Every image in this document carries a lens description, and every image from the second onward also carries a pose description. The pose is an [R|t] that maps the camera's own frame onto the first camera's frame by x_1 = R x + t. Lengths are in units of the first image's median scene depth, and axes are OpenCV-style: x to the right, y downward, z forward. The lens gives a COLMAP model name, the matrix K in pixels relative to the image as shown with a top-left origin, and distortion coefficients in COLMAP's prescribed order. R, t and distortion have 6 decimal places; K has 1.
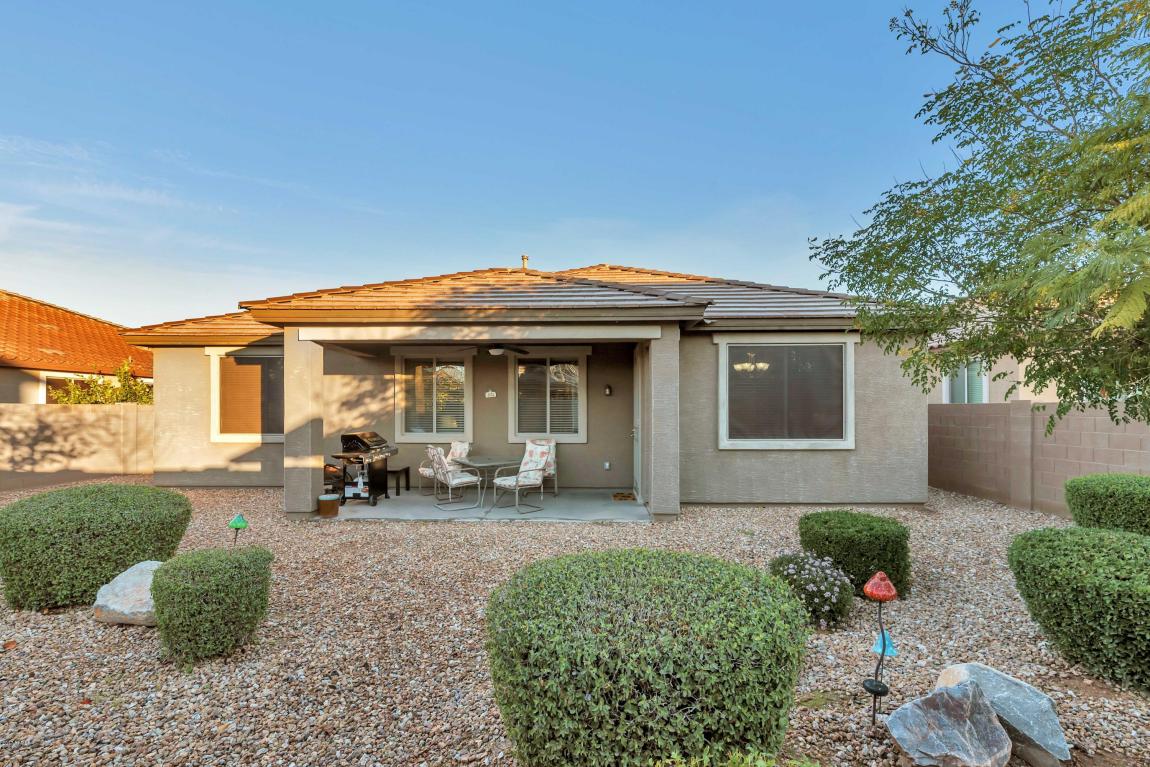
lens RADIAL K [[515.3, 0, 575.1], [0, 515.3, 389.7], [0, 0, 1]] dist [-0.011712, 0.000048]
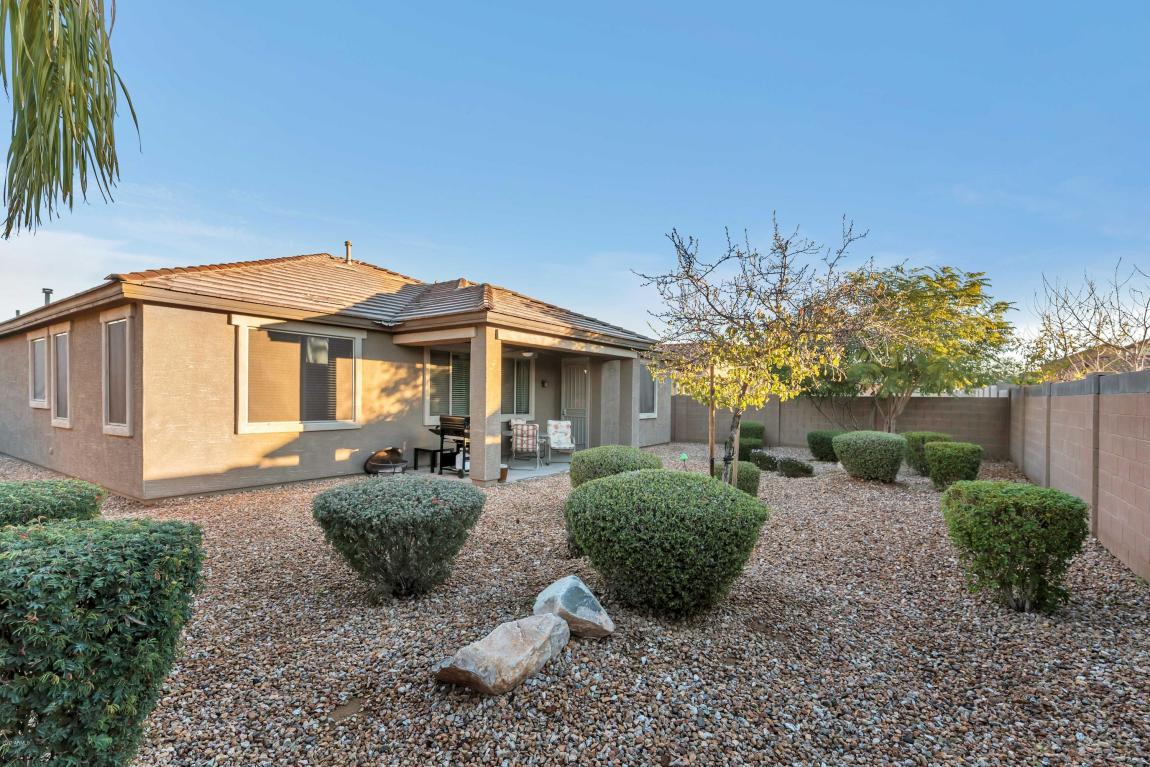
lens RADIAL K [[537.5, 0, 573.2], [0, 537.5, 394.4], [0, 0, 1]] dist [-0.006875, 0.000325]
pose [[0.533277, 0.012695, 0.845845, -1.146403], [-0.034562, 0.999379, 0.006791, 0.016278], [-0.845234, -0.032855, 0.533385, 0.117556]]
